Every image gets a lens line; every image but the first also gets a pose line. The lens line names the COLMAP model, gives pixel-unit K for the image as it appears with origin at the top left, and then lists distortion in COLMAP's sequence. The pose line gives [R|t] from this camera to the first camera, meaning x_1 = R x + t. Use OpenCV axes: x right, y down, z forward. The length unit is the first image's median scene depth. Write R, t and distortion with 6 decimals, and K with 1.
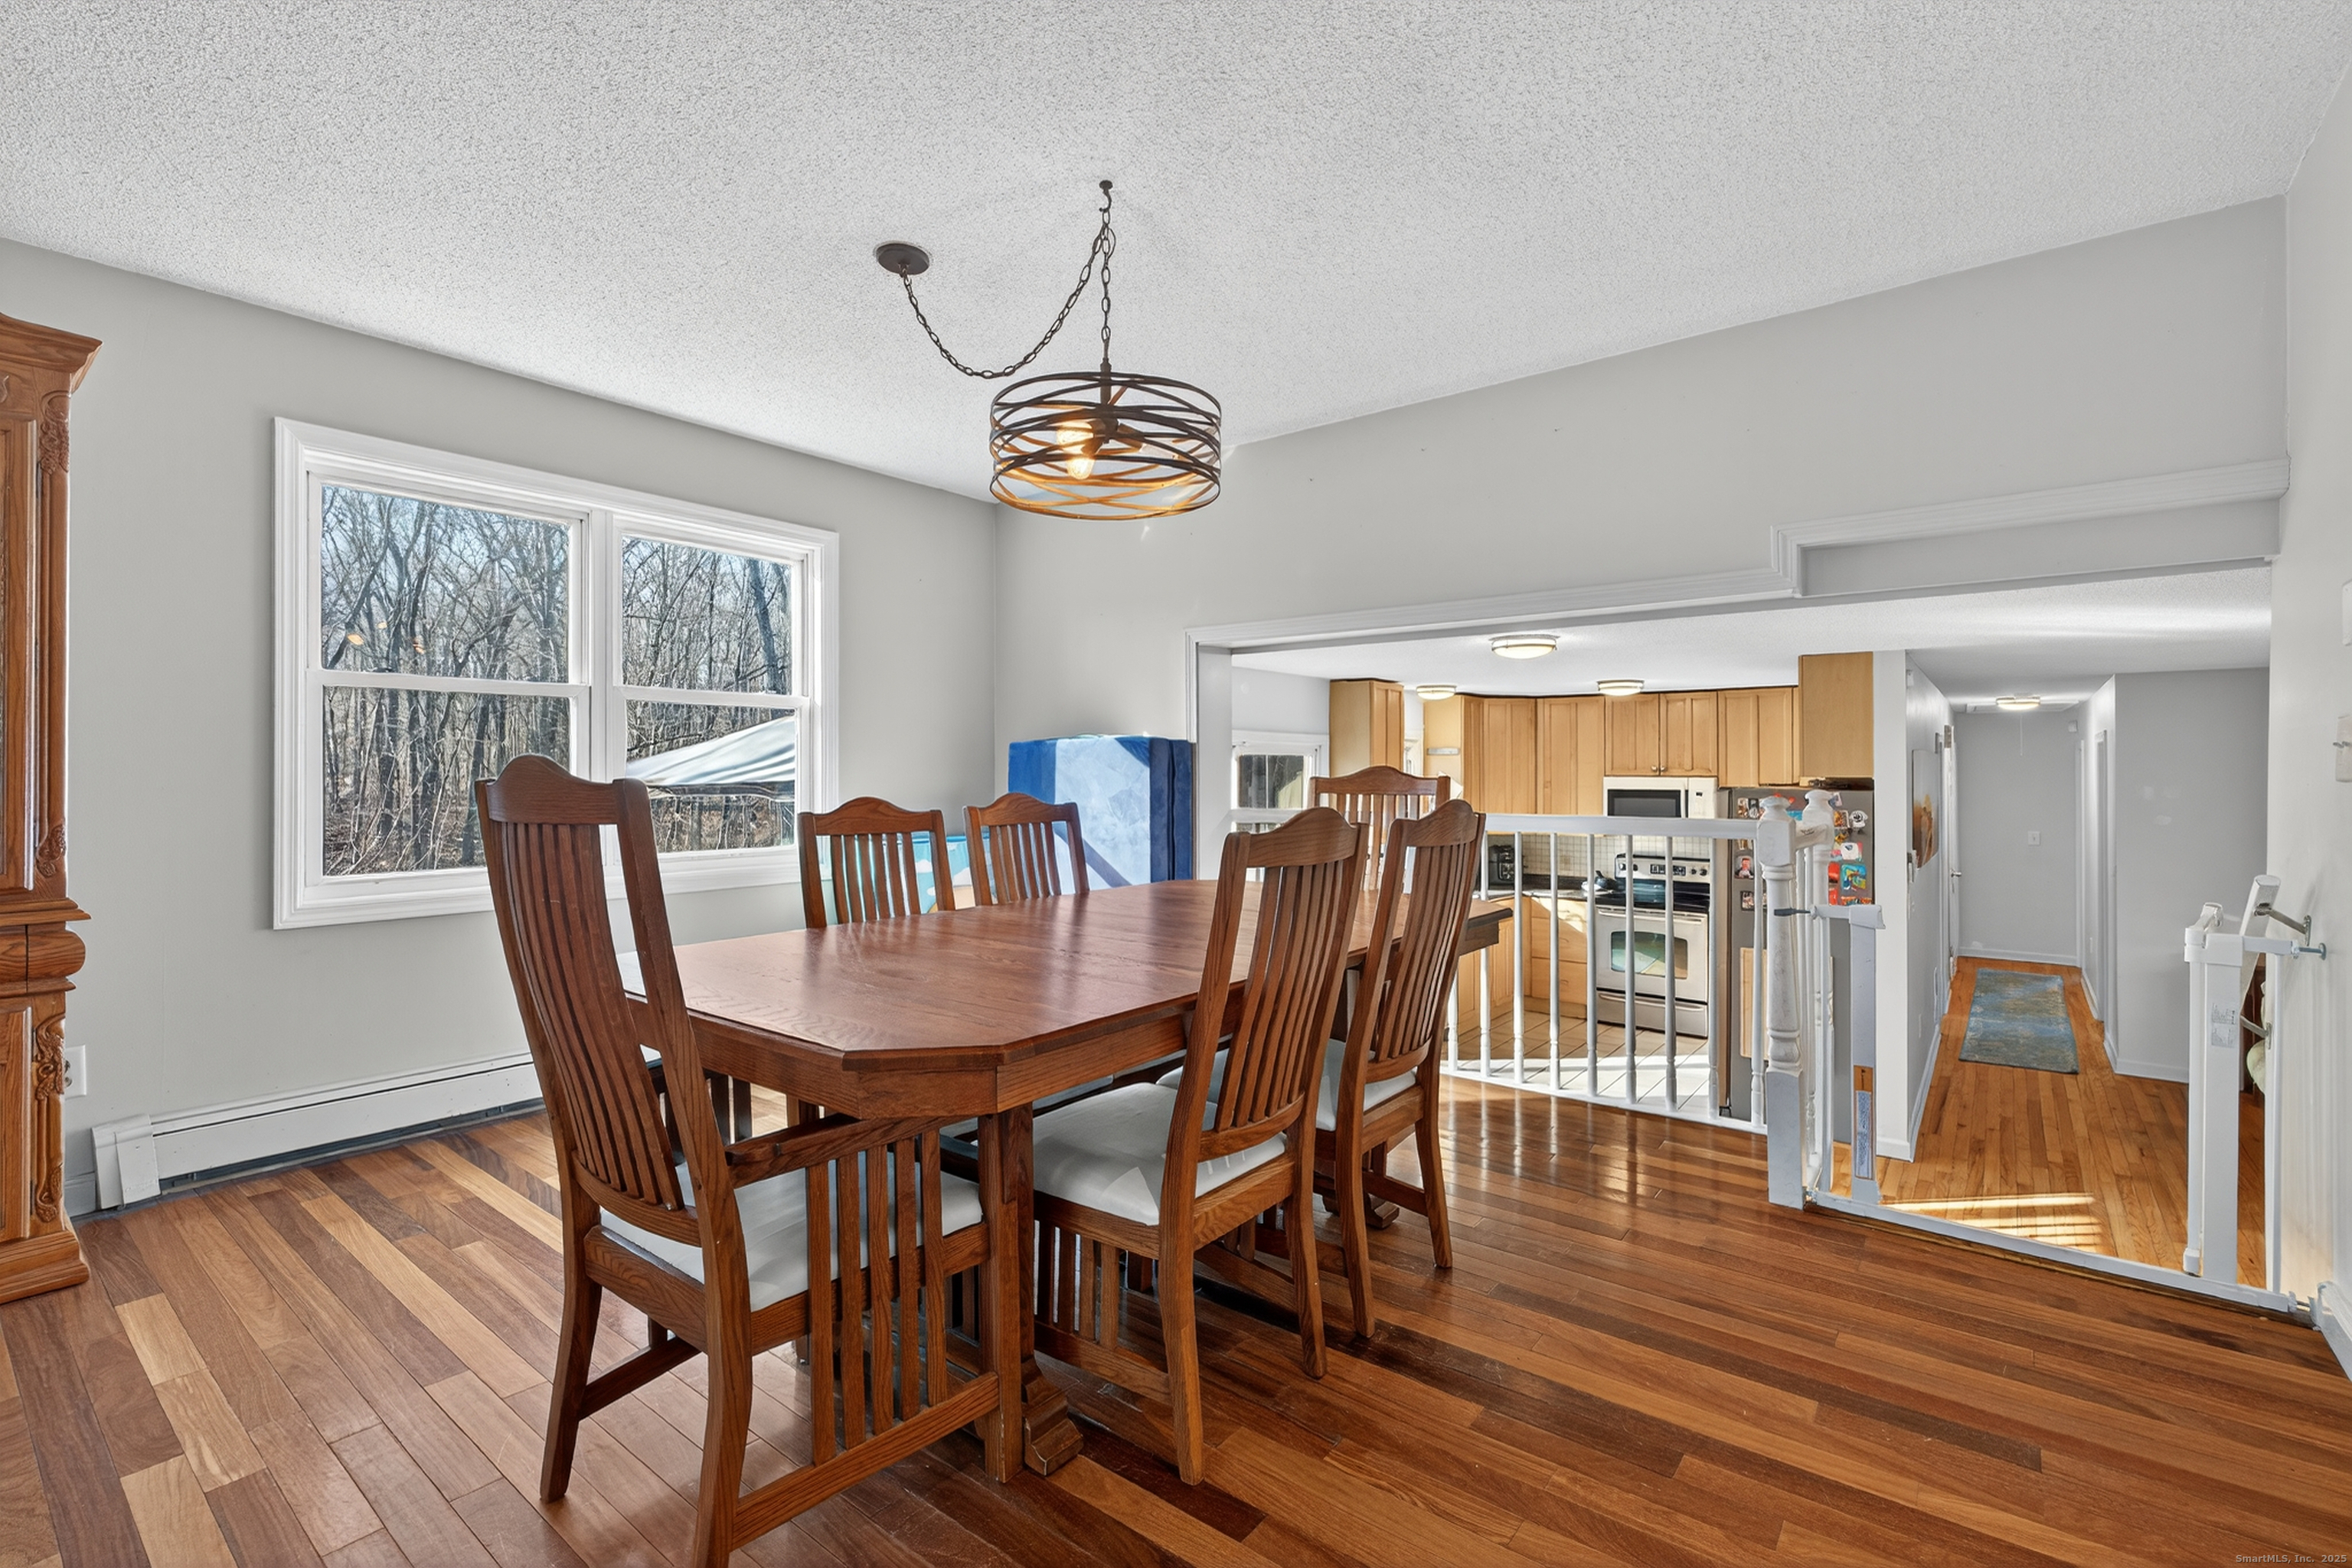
lens RADIAL K [[1045.2, 0, 1168.3], [0, 1045.2, 773.1], [0, 0, 1]] dist [-0.002212, -0.000609]
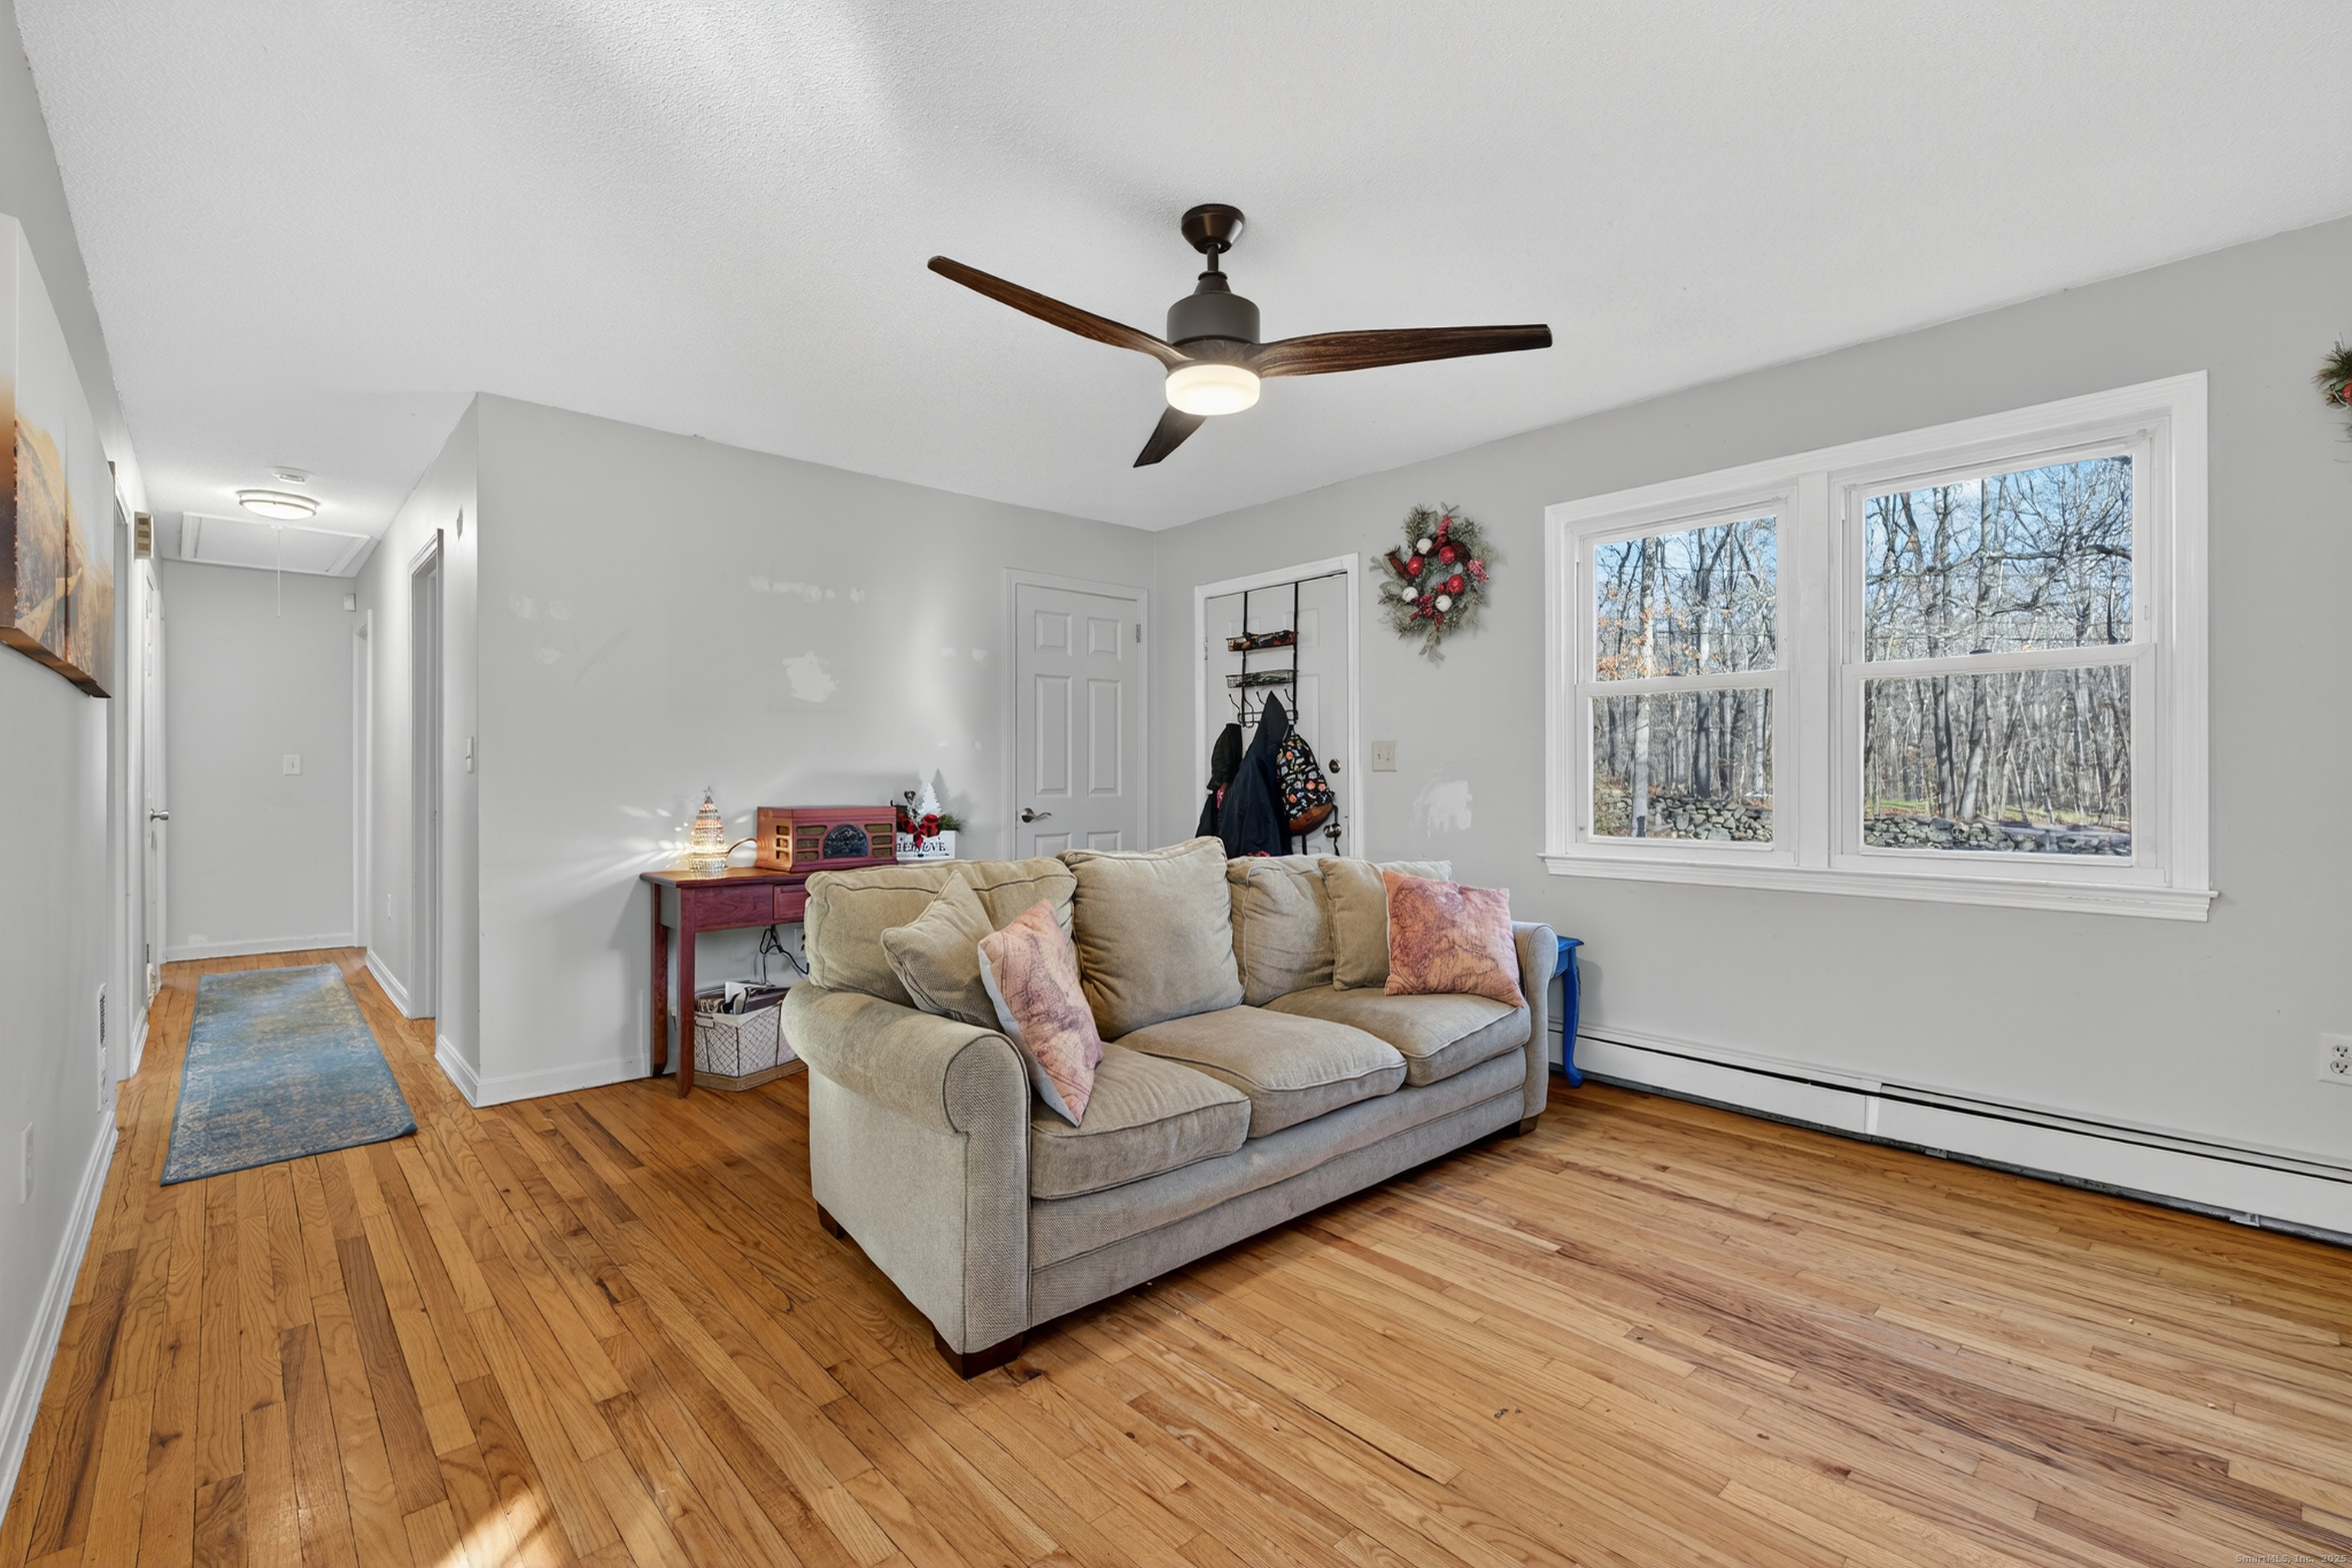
lens RADIAL K [[1024.3, 0, 1175.5], [0, 1024.3, 779.7], [0, 0, 1]] dist [-0.002302, -0.000606]
pose [[0.145349, 0.000715, 0.989380, 0.356954], [-0.003557, 0.999994, -0.000201, 0.093756], [-0.989374, -0.003490, 0.145351, 0.466485]]
